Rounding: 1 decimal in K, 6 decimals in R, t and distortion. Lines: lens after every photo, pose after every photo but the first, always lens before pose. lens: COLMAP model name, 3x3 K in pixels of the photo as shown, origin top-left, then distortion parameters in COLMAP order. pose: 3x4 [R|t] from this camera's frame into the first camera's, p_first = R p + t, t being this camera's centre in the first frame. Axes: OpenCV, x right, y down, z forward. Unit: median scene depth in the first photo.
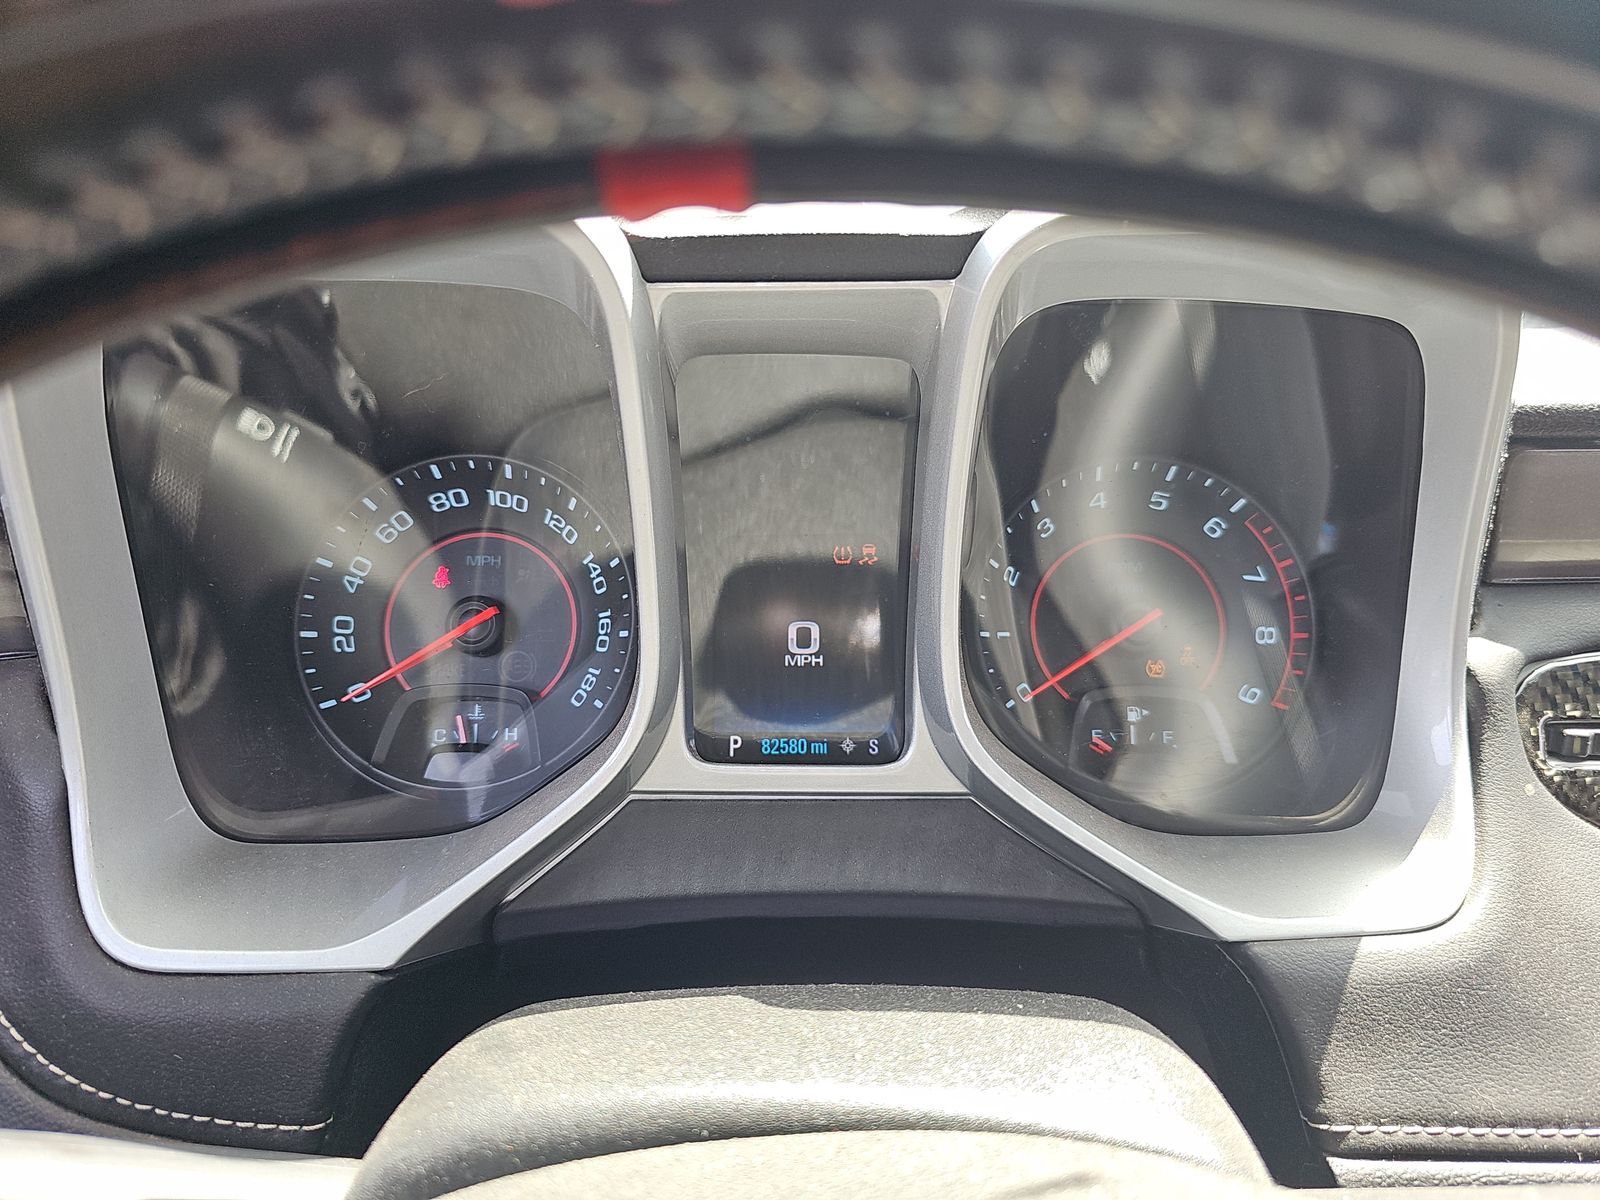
lens RADIAL K [[1042.8, 0, 800.6], [0, 1042.8, 597.7], [0, 0, 1]] dist [0.004246, -0.004027]
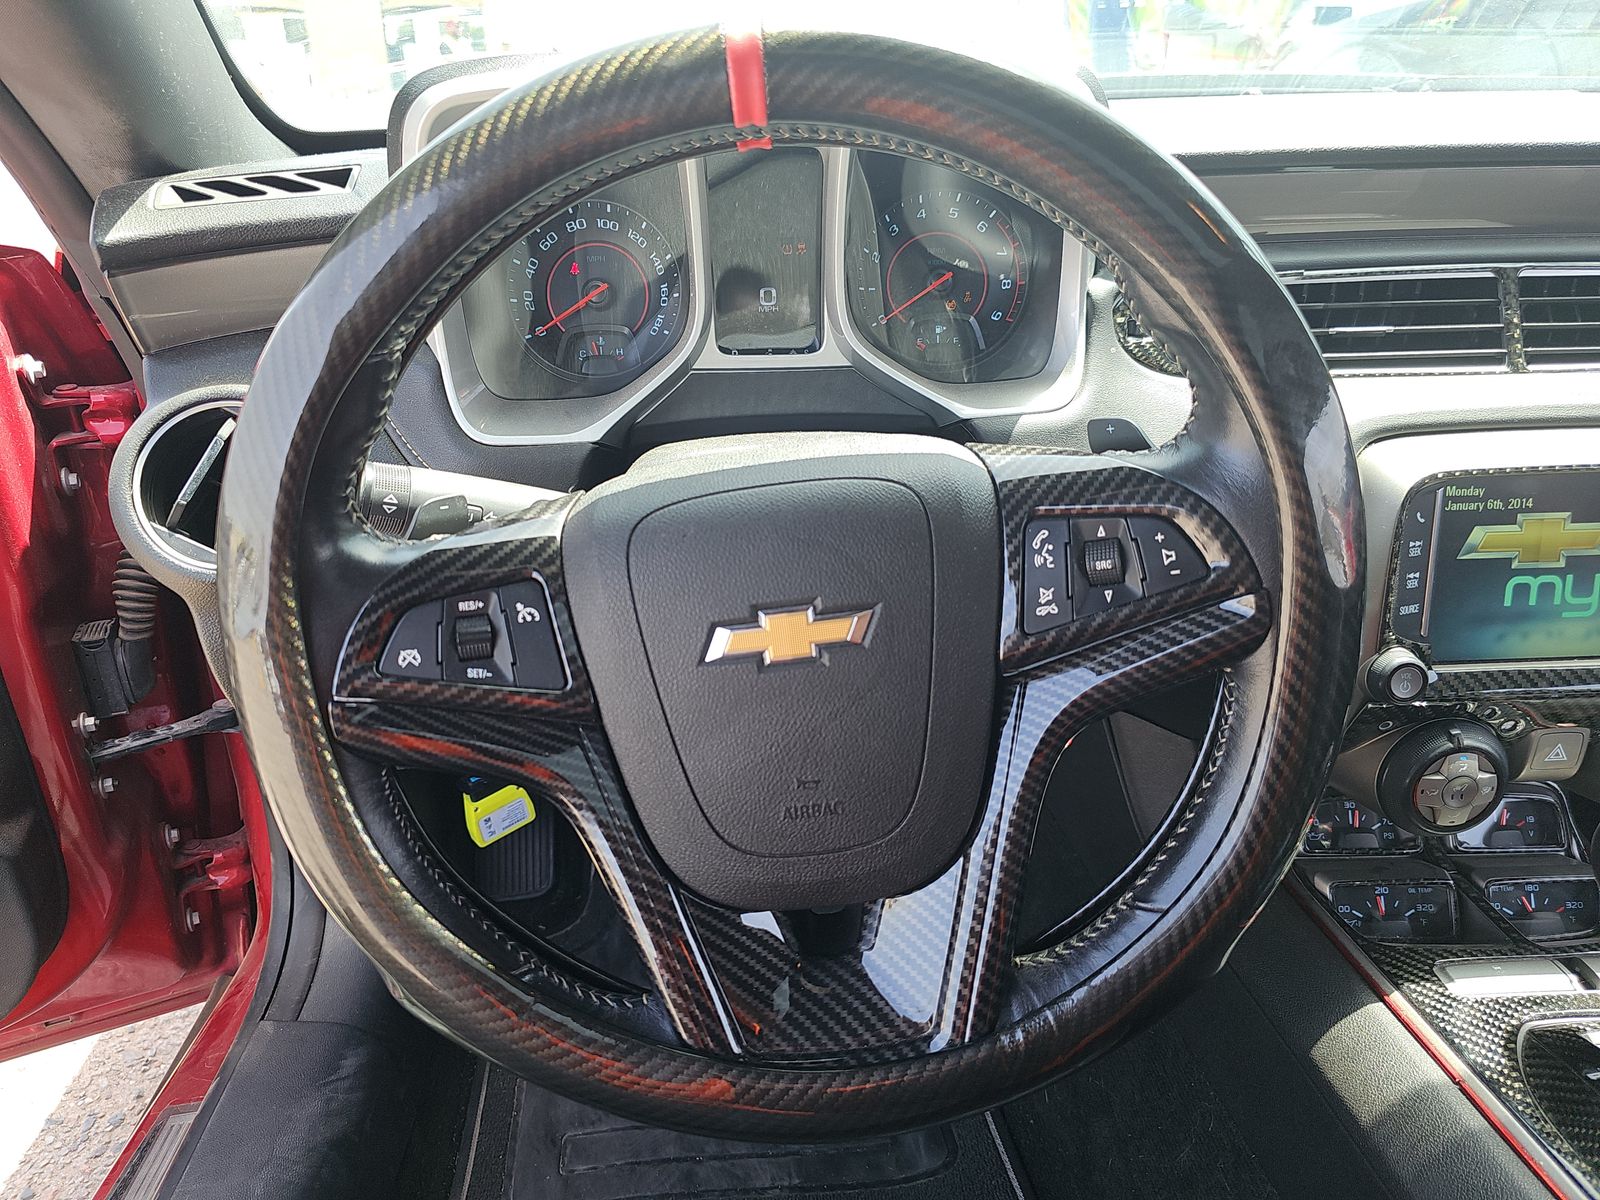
lens RADIAL K [[1042.8, 0, 798.3], [0, 1042.8, 604.4], [0, 0, 1]] dist [0.004246, -0.004027]
pose [[0.997689, -0.051788, 0.043985, -0.062165], [0.038608, 0.964780, 0.260210, 0.100722], [-0.055912, -0.257910, 0.964550, -1.116319]]
